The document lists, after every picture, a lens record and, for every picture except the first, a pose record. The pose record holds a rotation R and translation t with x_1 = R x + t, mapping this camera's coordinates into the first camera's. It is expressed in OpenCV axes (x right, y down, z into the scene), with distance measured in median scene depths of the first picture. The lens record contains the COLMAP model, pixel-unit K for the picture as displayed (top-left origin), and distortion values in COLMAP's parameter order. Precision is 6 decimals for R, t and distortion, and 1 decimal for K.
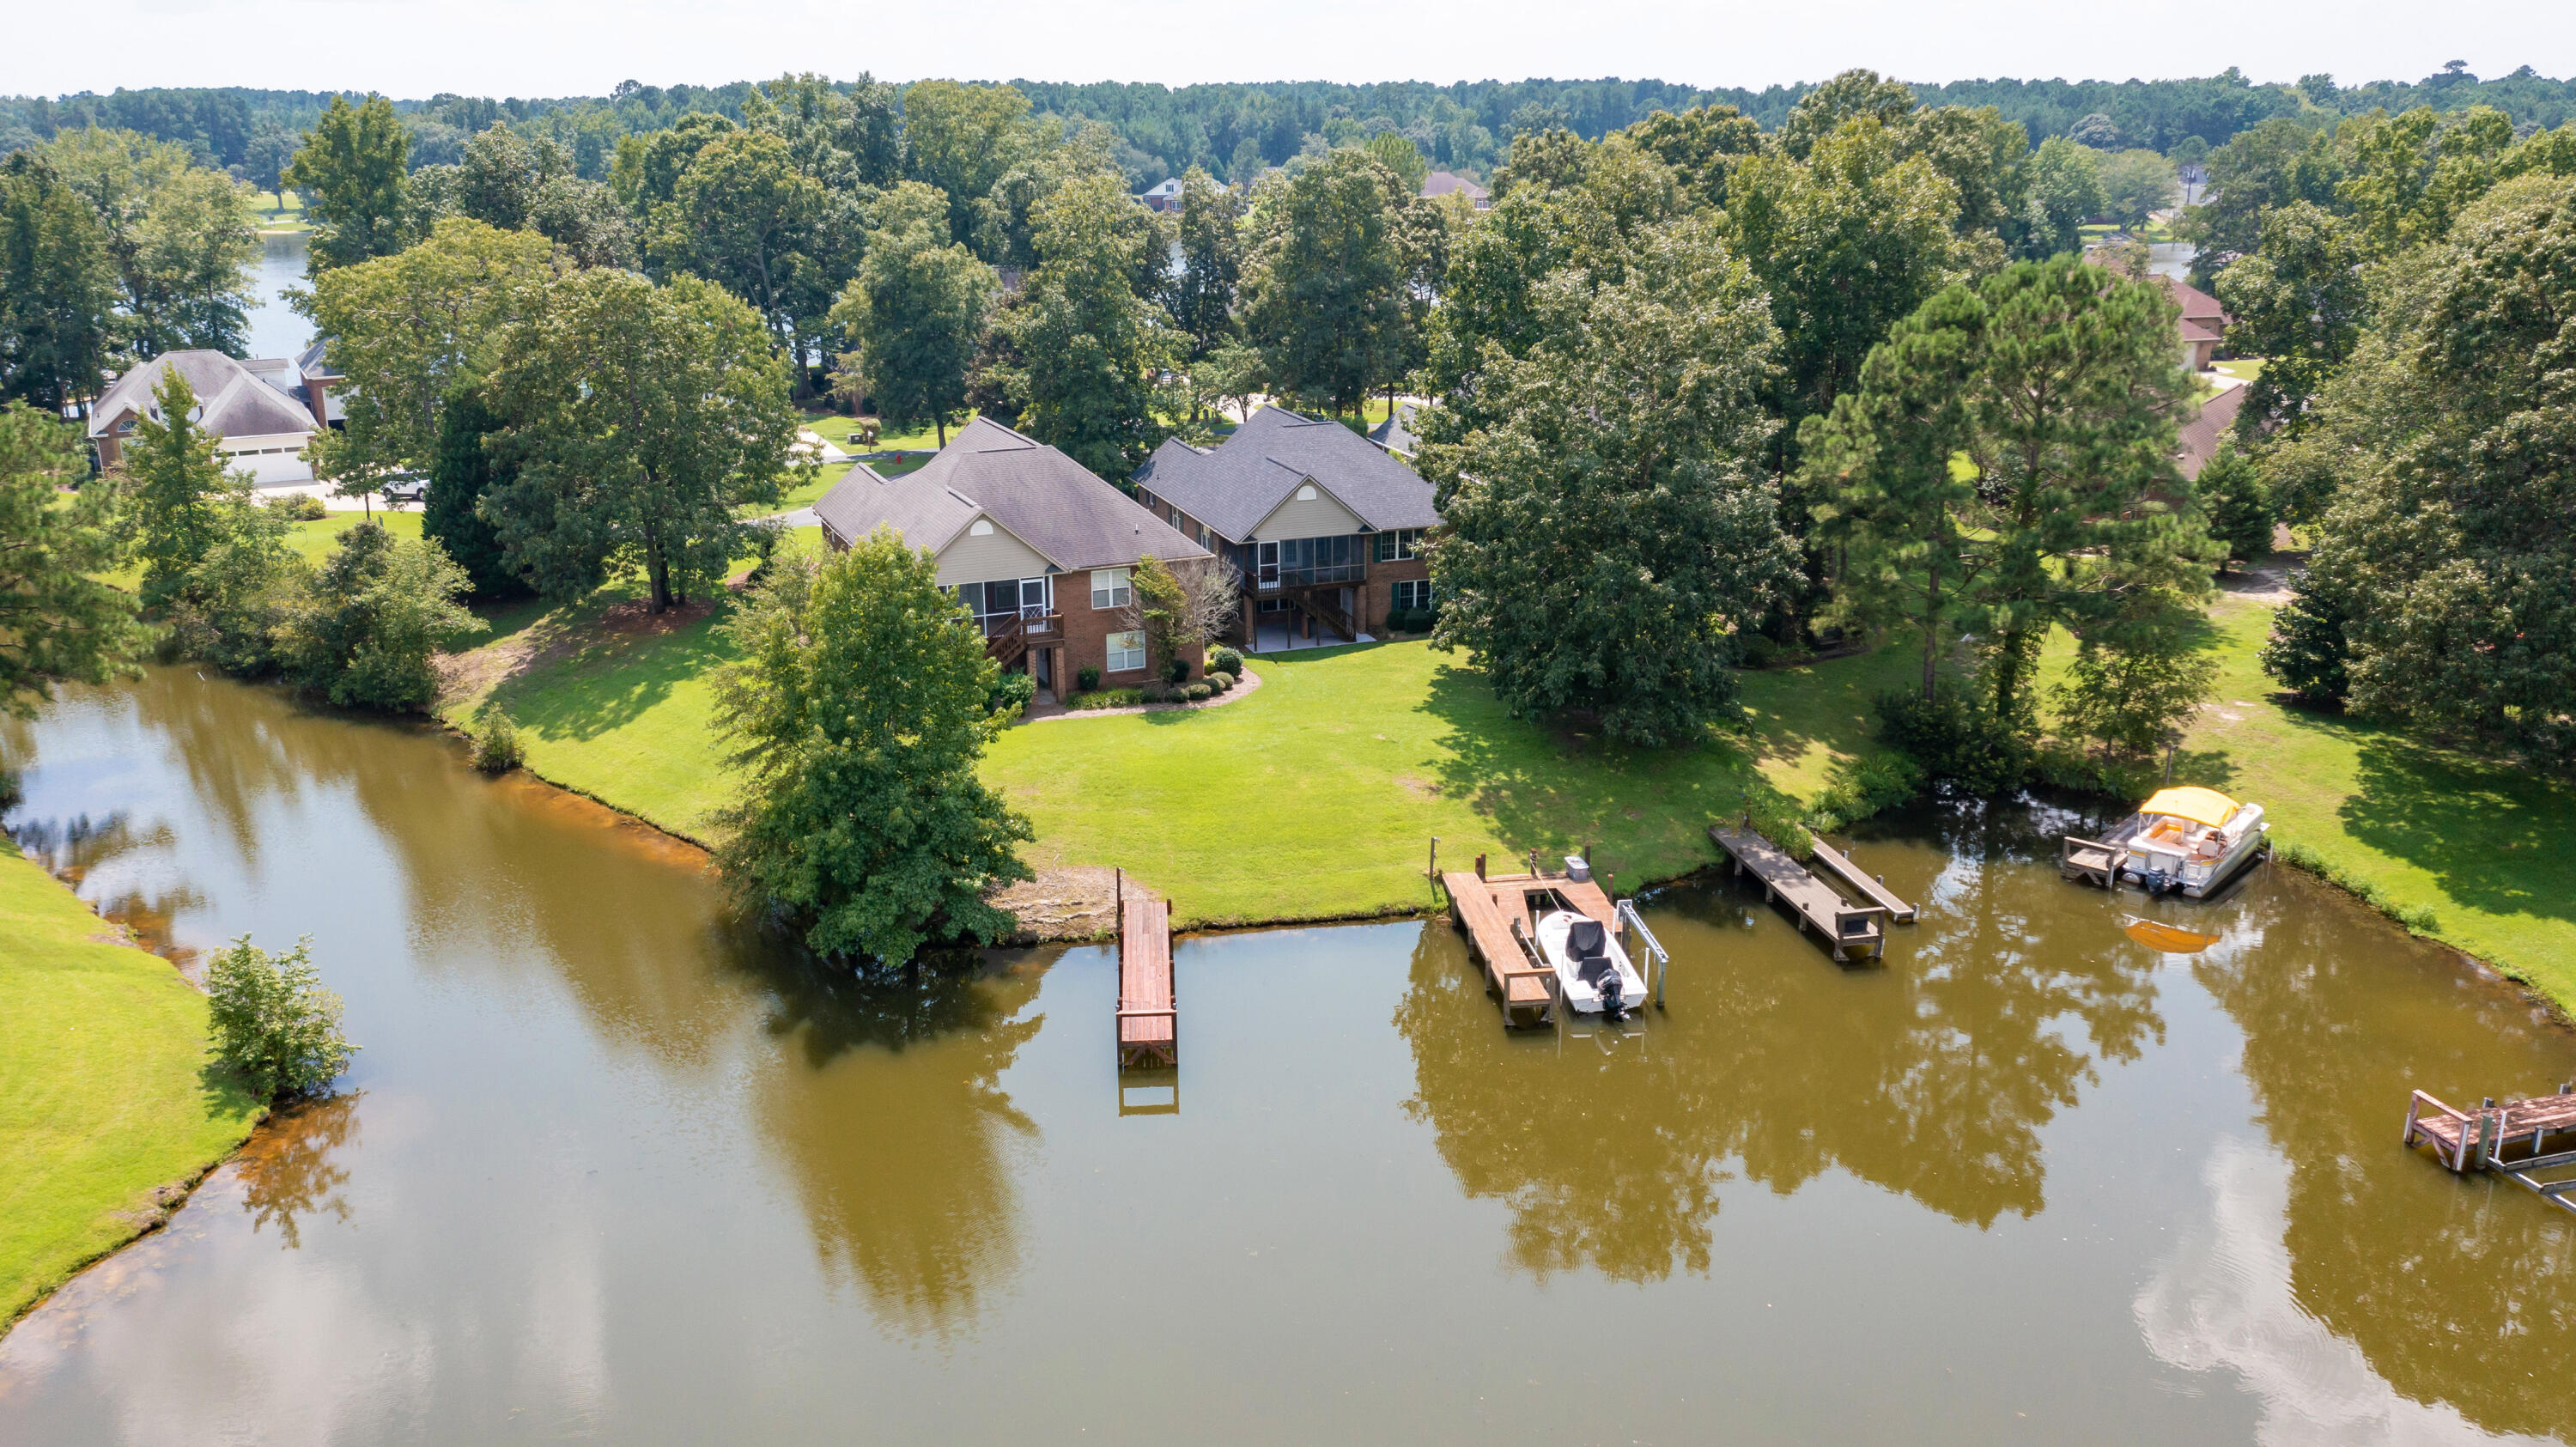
lens RADIAL K [[2013.7, 0, 1296.0], [0, 2013.7, 729.7], [0, 0, 1]] dist [-0.013831, 0.003628]
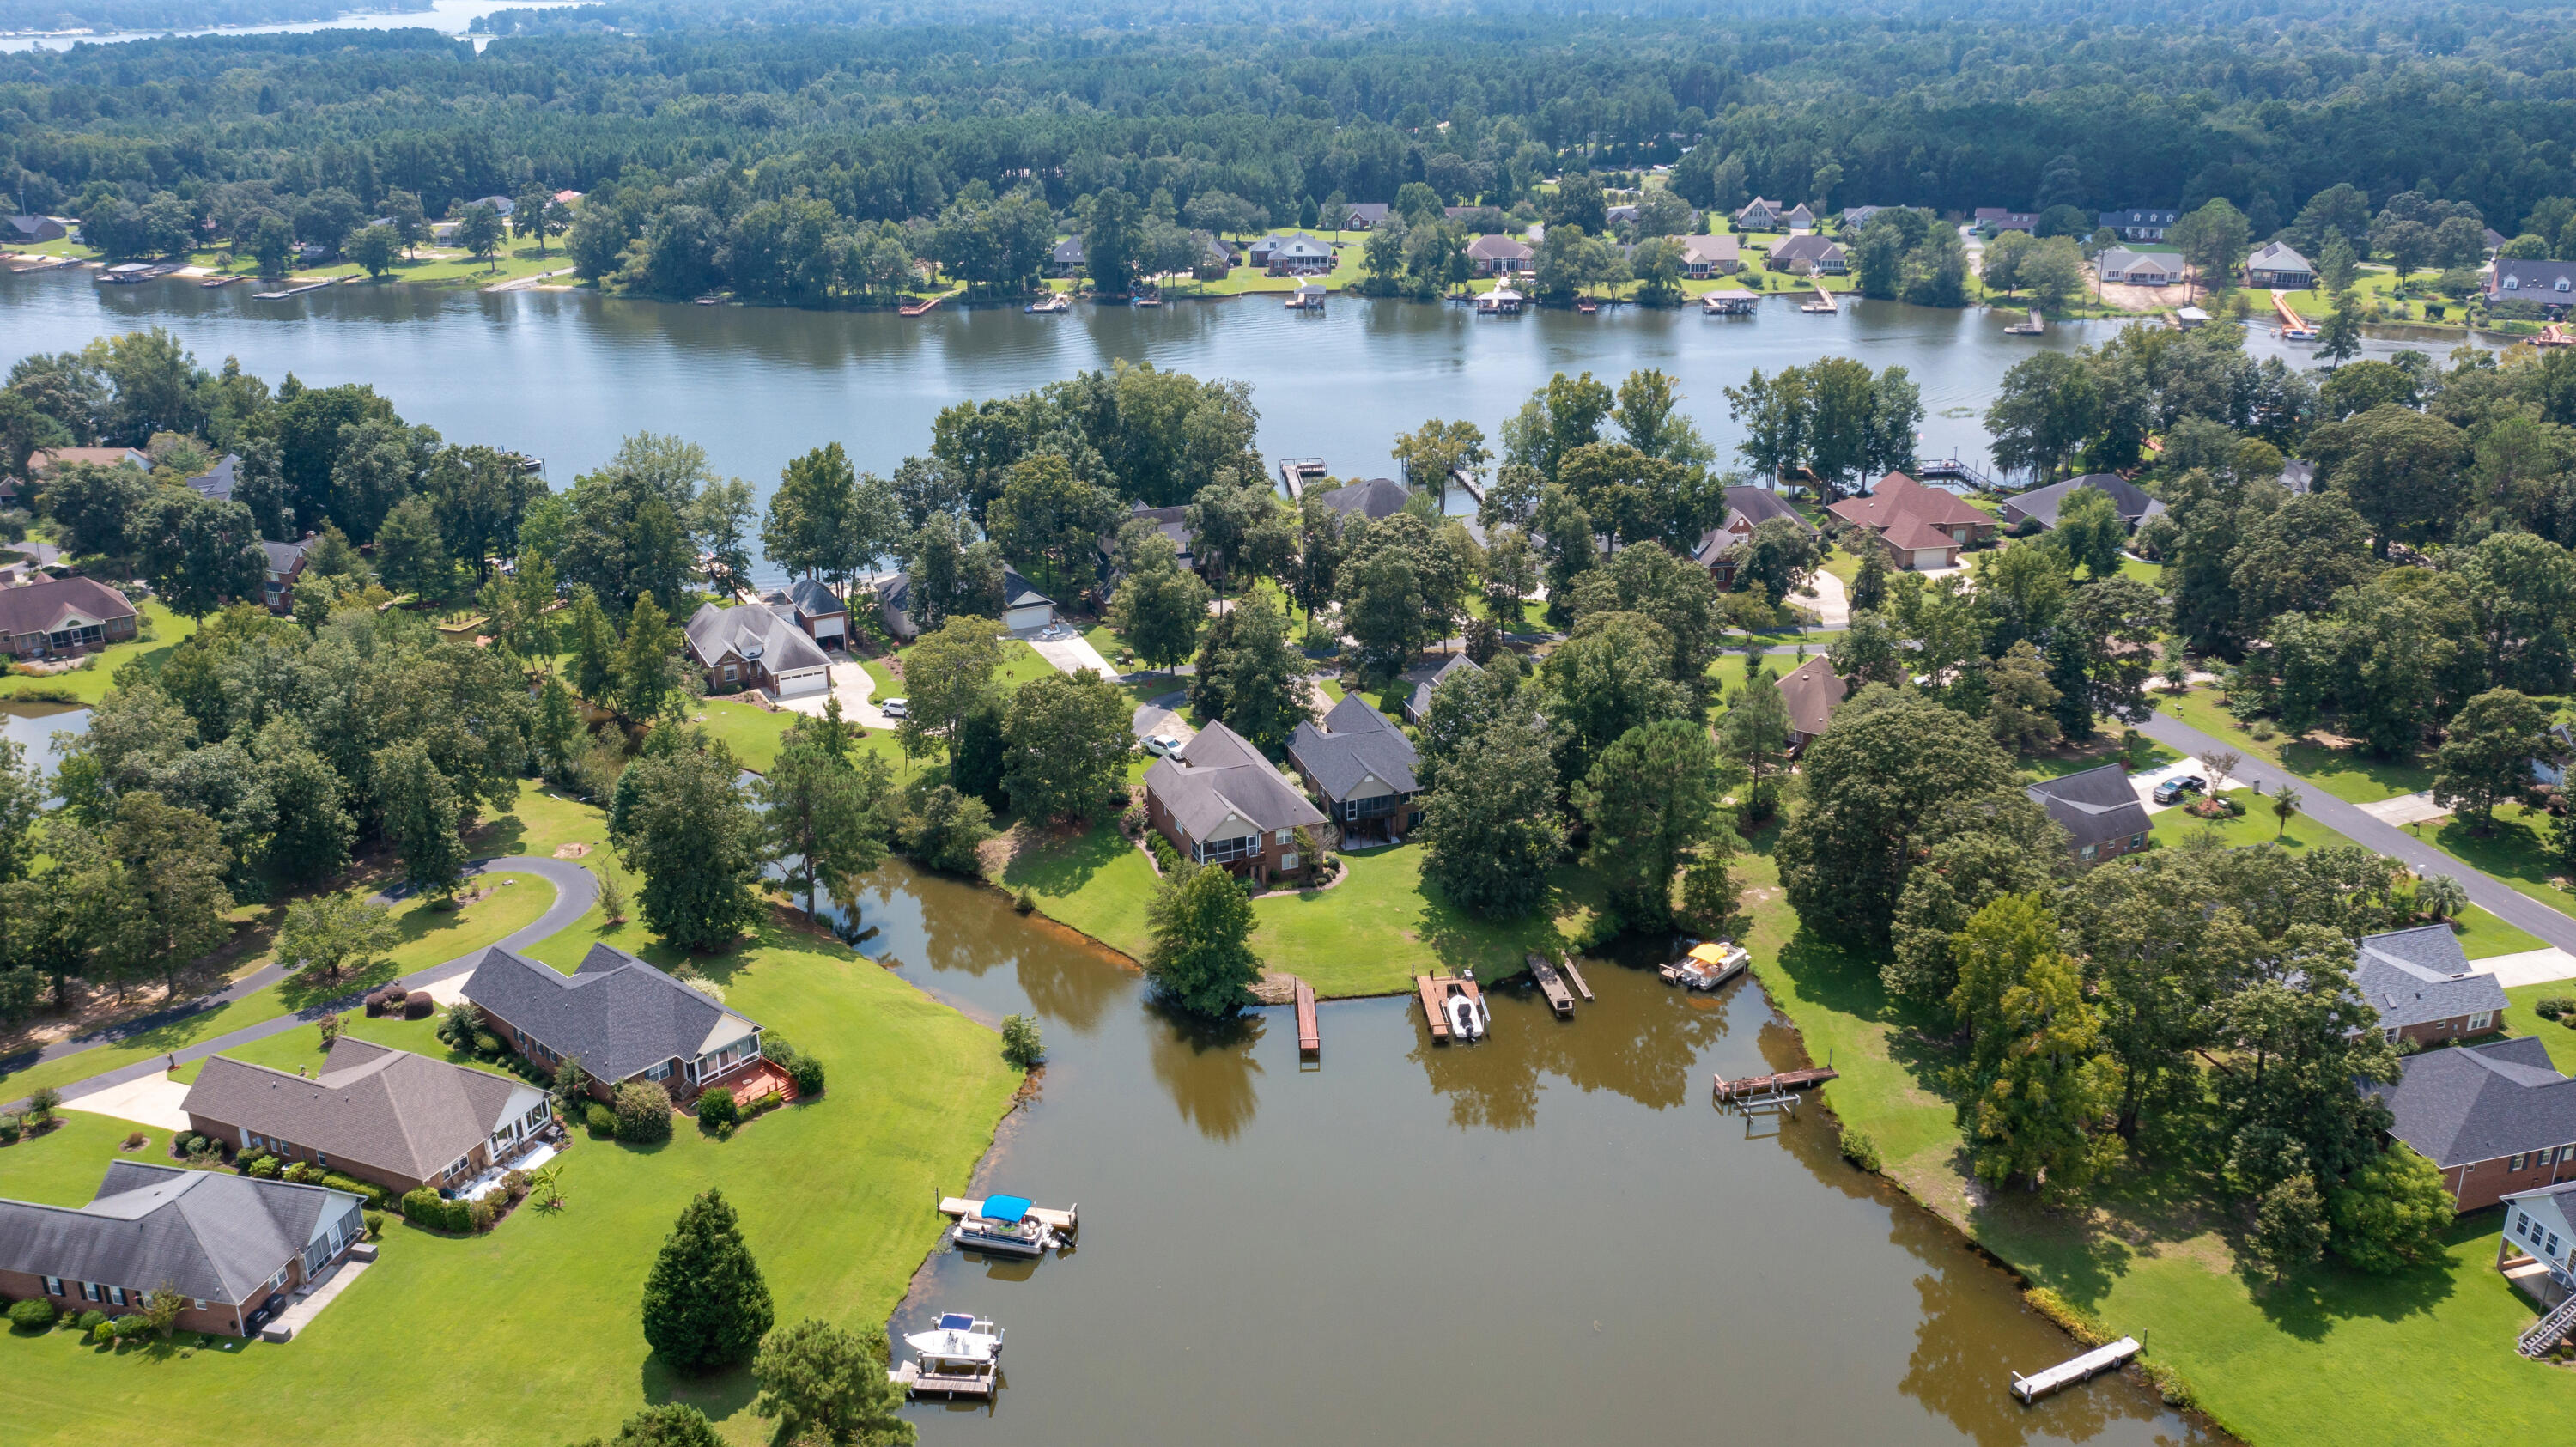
lens RADIAL K [[2013.7, 0, 1287.9], [0, 2013.7, 720.4], [0, 0, 1]] dist [-0.013831, 0.003628]
pose [[0.998998, 0.007581, -0.044119, 0.015043], [-0.004556, 0.997657, 0.068265, -0.371488], [0.044534, -0.067996, 0.996691, -1.351618]]
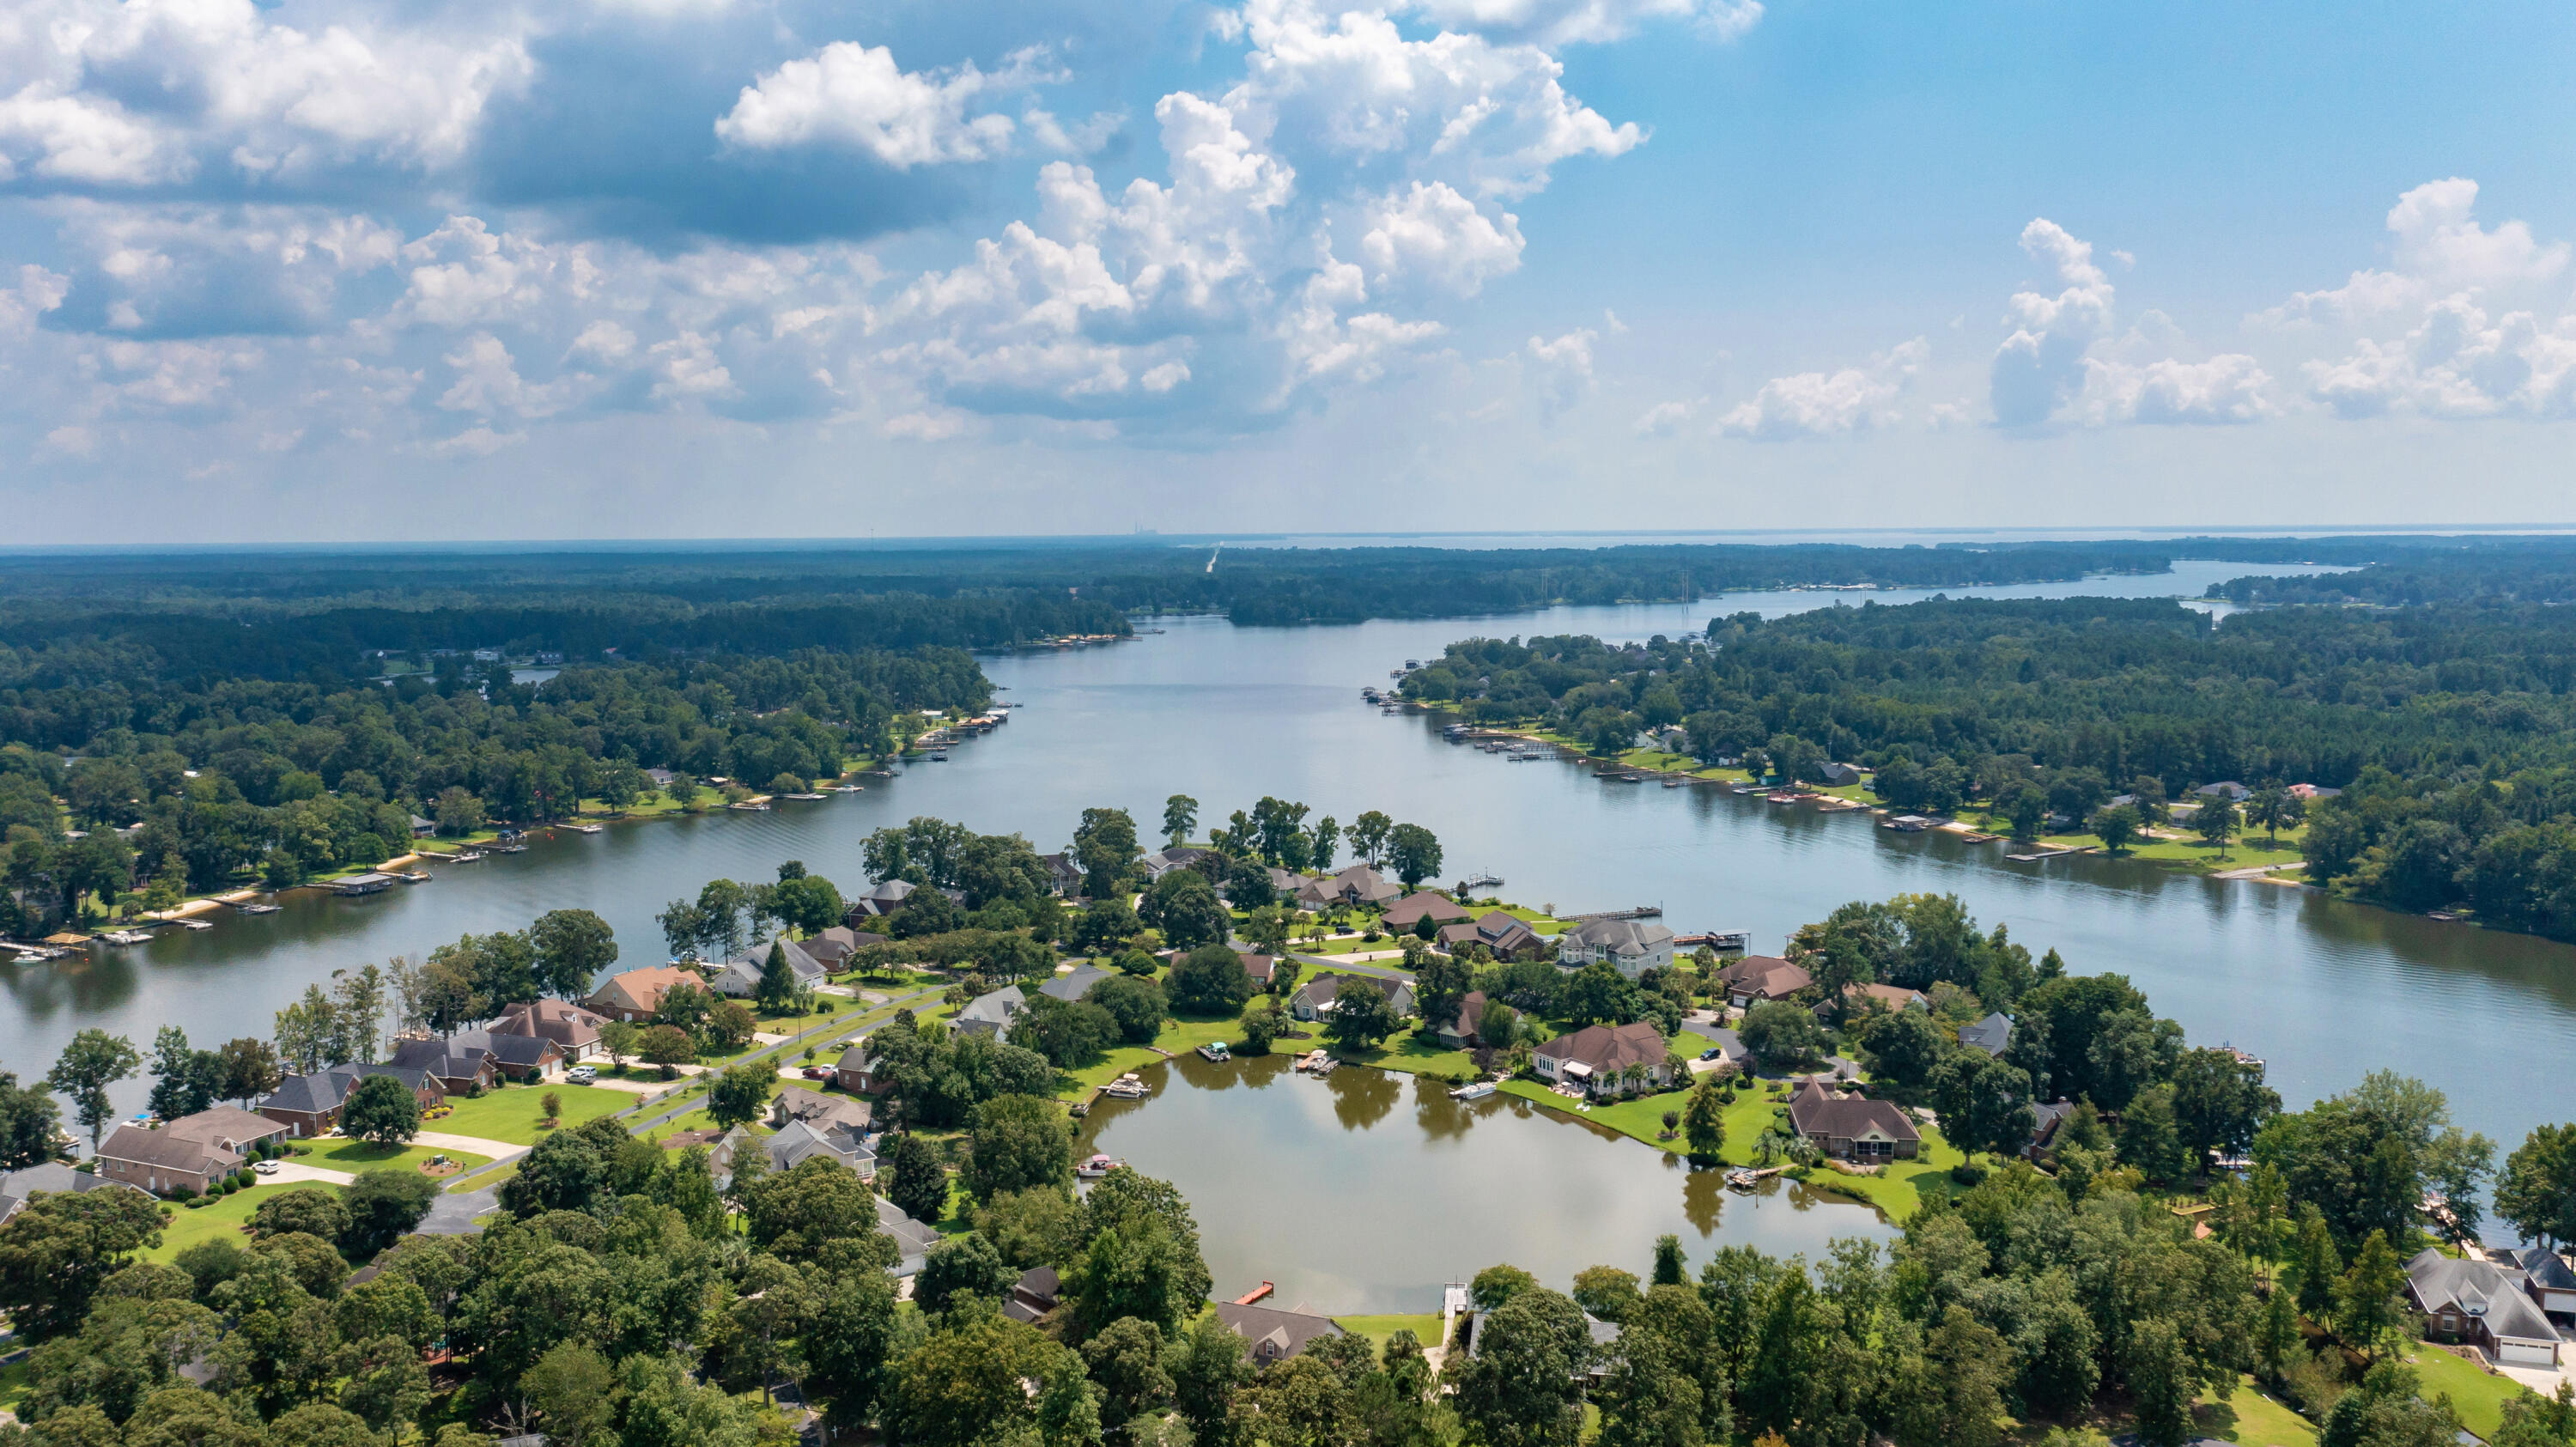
lens RADIAL K [[2013.7, 0, 1301.2], [0, 2013.7, 720.3], [0, 0, 1]] dist [-0.013831, 0.003628]
pose [[0.674634, 0.061807, -0.735561, 0.072571], [-0.204347, 0.973181, -0.105647, -0.441452], [0.709304, 0.221583, 0.669171, -1.874017]]
